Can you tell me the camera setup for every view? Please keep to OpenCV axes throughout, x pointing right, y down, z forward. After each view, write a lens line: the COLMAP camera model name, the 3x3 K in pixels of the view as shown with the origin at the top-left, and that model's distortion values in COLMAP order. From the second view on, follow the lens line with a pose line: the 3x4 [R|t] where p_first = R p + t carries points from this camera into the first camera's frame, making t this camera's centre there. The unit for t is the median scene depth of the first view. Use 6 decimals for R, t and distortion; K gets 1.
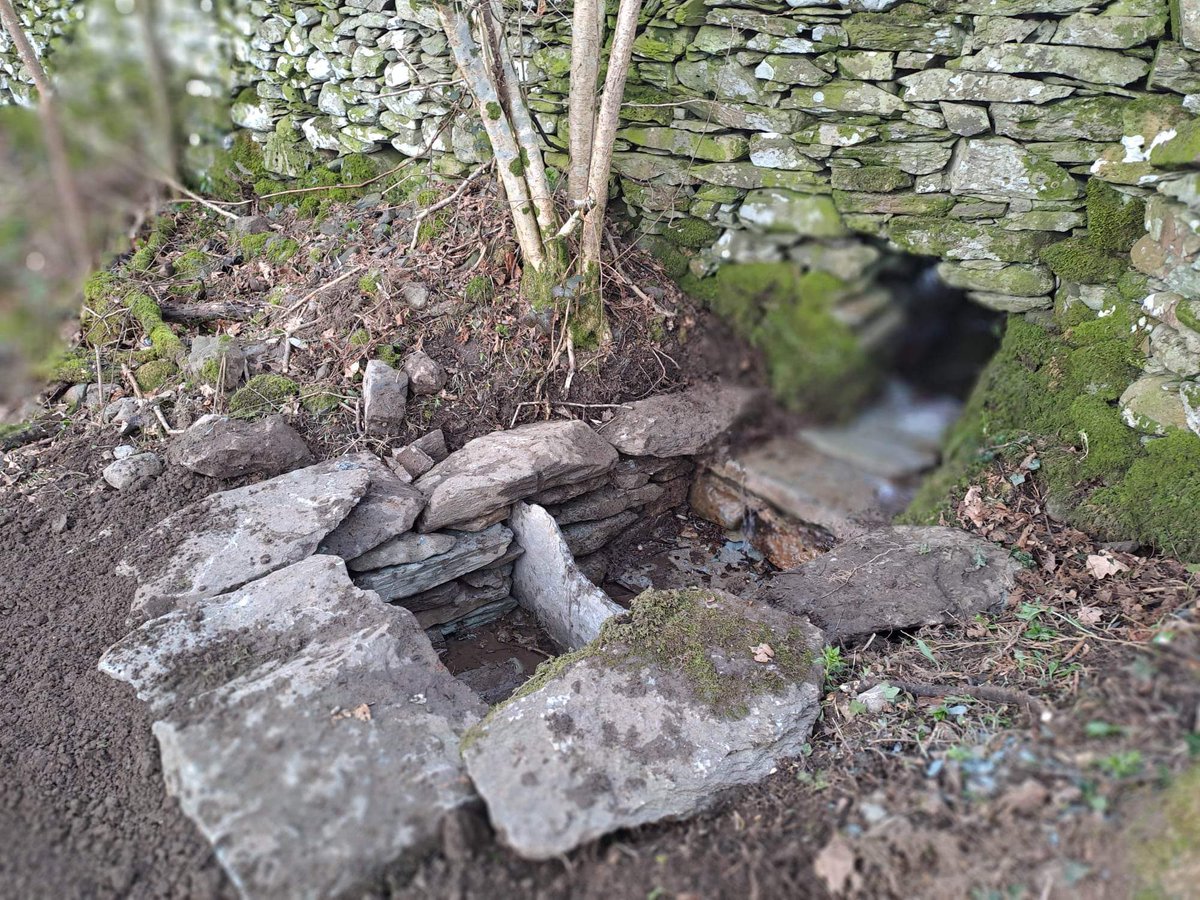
lens RADIAL K [[937.1, 0, 597.2], [0, 937.1, 451.9], [0, 0, 1]] dist [0.069406, -0.018425]
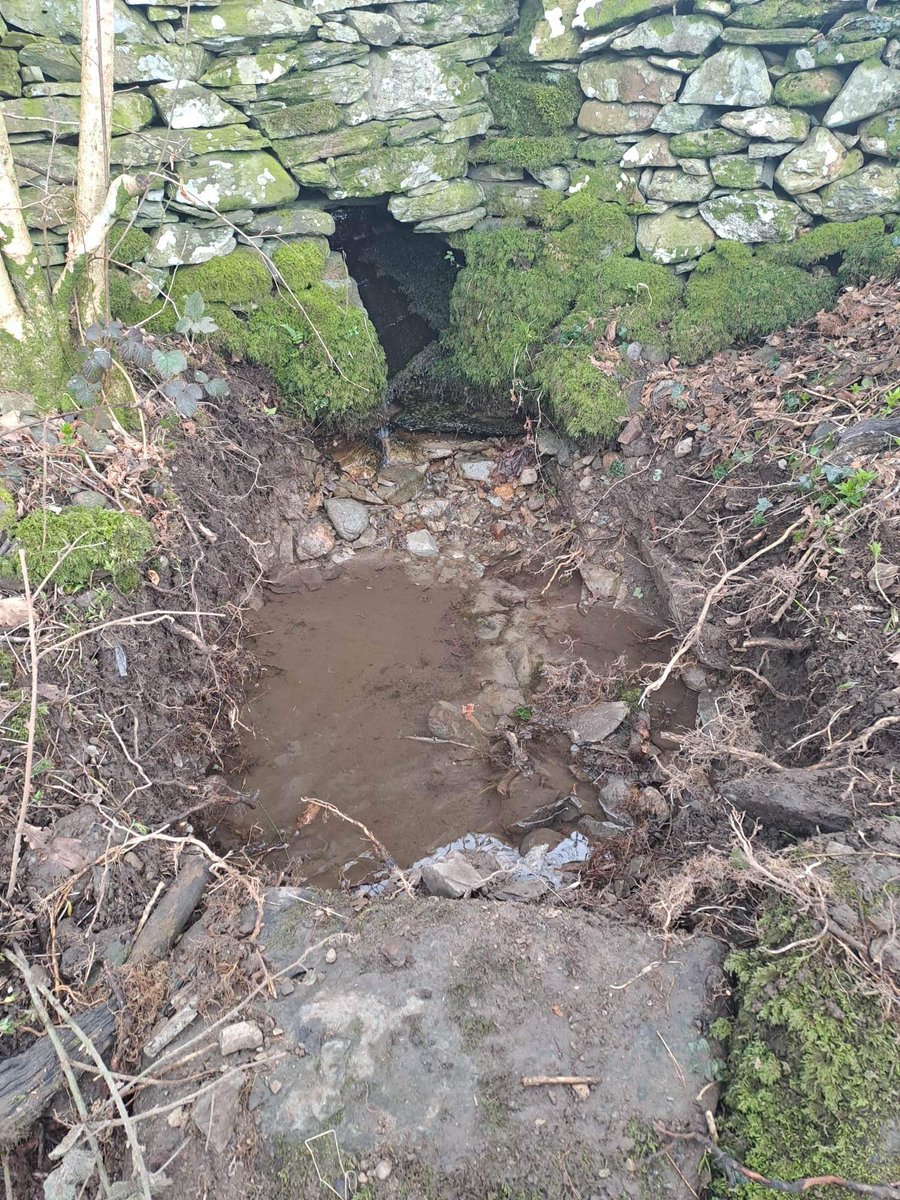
lens RADIAL K [[937.1, 0, 450.8], [0, 937.1, 597.9], [0, 0, 1]] dist [0.069406, -0.018425]
pose [[0.488422, -0.492718, 0.720190, -0.497017], [0.456552, 0.847646, 0.270290, -0.092323], [-0.743643, 0.196789, 0.638960, 0.433877]]
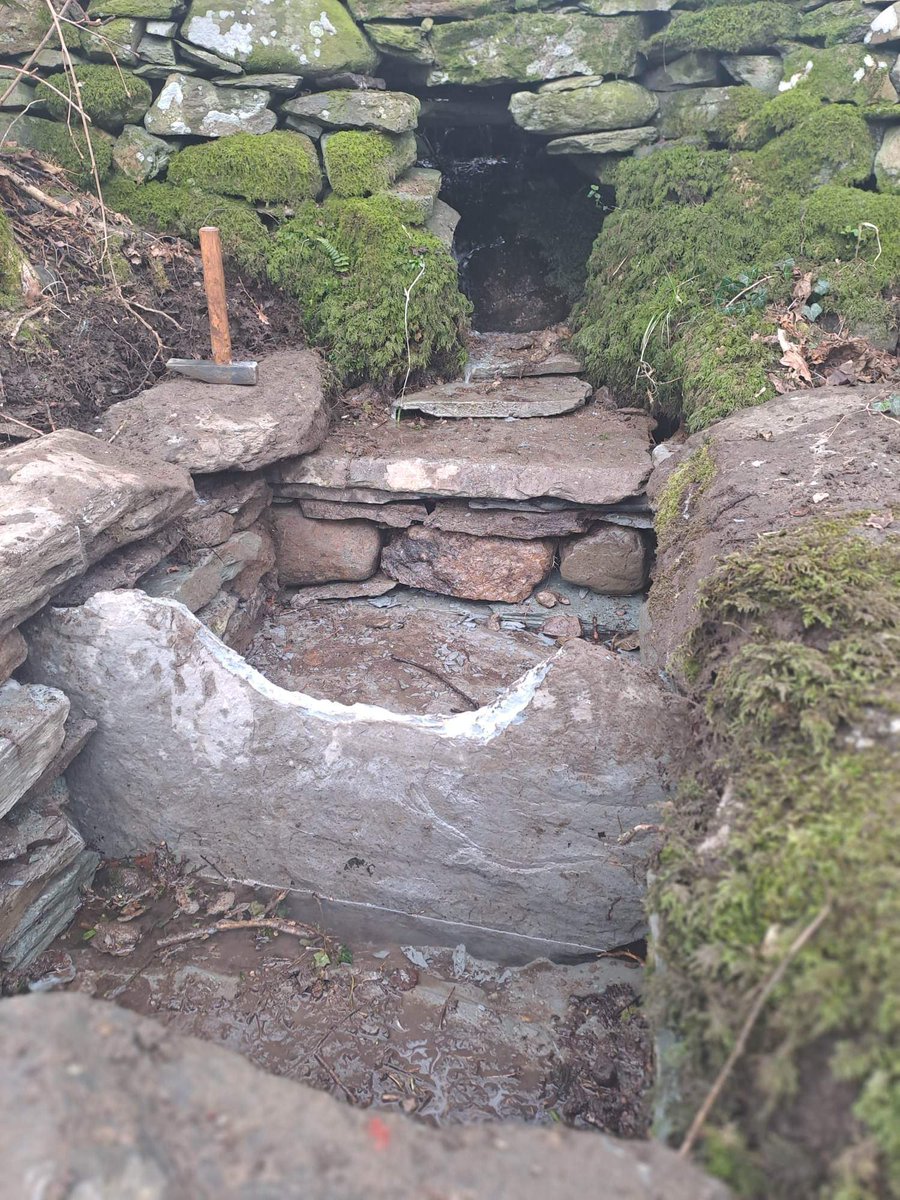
lens RADIAL K [[937.1, 0, 446.5], [0, 937.1, 599.6], [0, 0, 1]] dist [0.069406, -0.018425]
pose [[0.737763, -0.313058, 0.598081, -0.194001], [0.331677, 0.939756, 0.082763, 0.067350], [-0.587959, 0.137310, 0.797151, 0.545037]]
